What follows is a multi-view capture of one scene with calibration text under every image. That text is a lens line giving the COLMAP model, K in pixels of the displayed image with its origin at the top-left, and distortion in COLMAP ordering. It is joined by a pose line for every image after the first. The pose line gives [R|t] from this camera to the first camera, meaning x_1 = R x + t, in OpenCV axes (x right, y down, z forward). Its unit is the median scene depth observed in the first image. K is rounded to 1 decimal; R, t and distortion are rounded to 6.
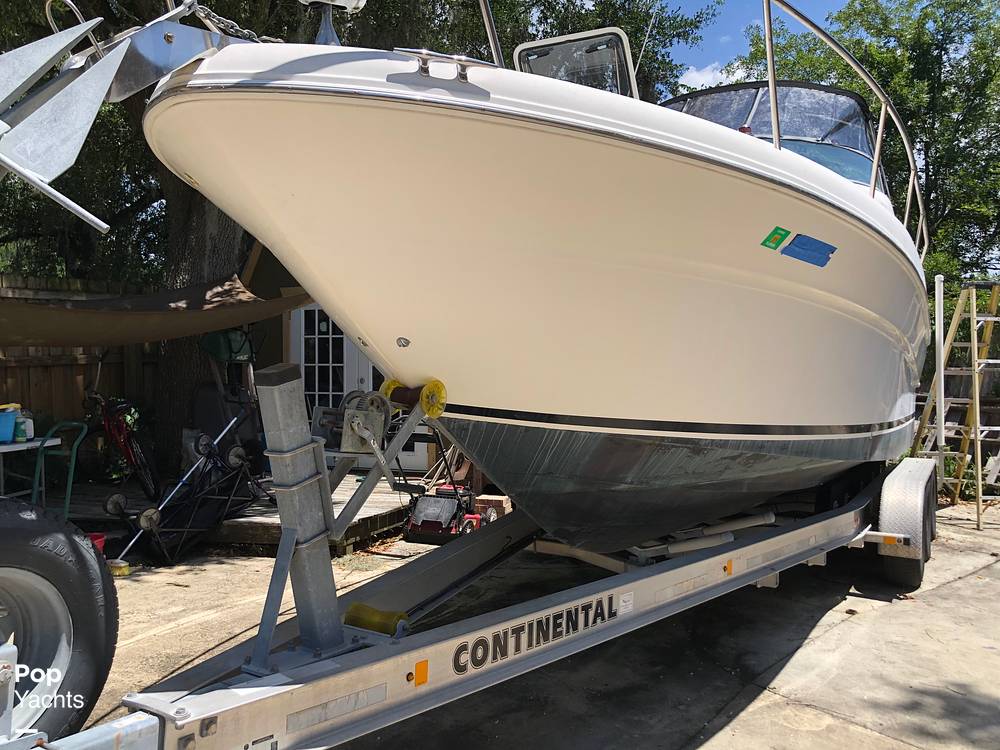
lens RADIAL K [[804.0, 0, 500.0], [0, 804.0, 375.0], [0, 0, 1]] dist [0.004626, 0.010628]
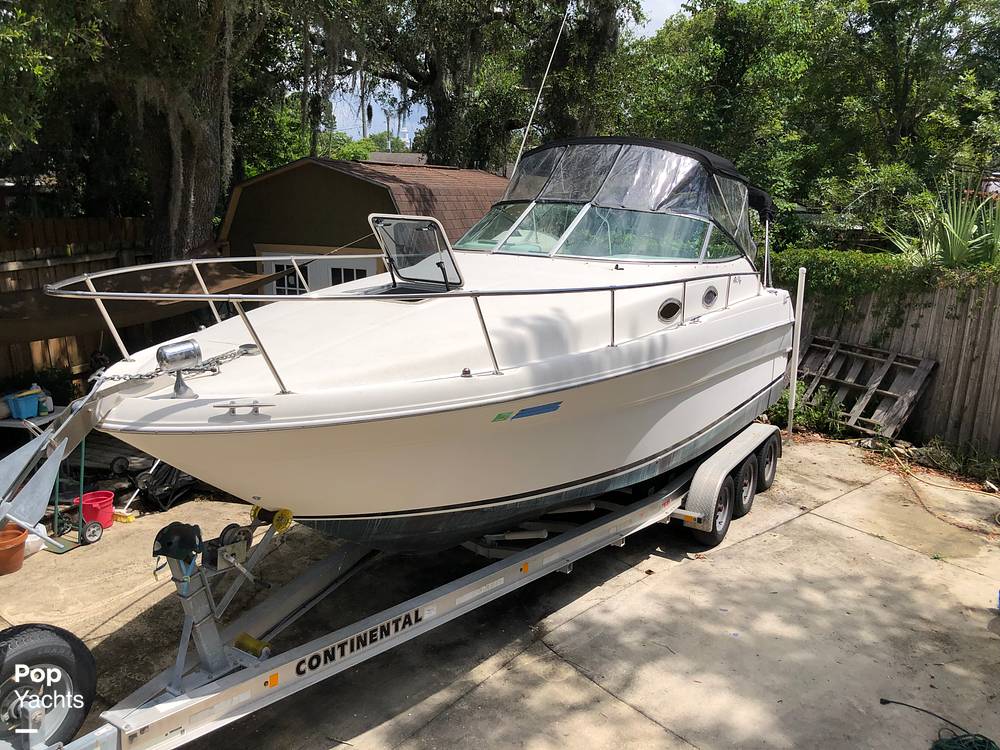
lens RADIAL K [[804.0, 0, 500.0], [0, 804.0, 375.0], [0, 0, 1]] dist [0.004626, 0.010628]
pose [[0.999450, 0.017531, -0.028158, 0.367415], [-0.011107, 0.976787, 0.213923, -0.563442], [0.031255, -0.213492, 0.976445, -0.482829]]
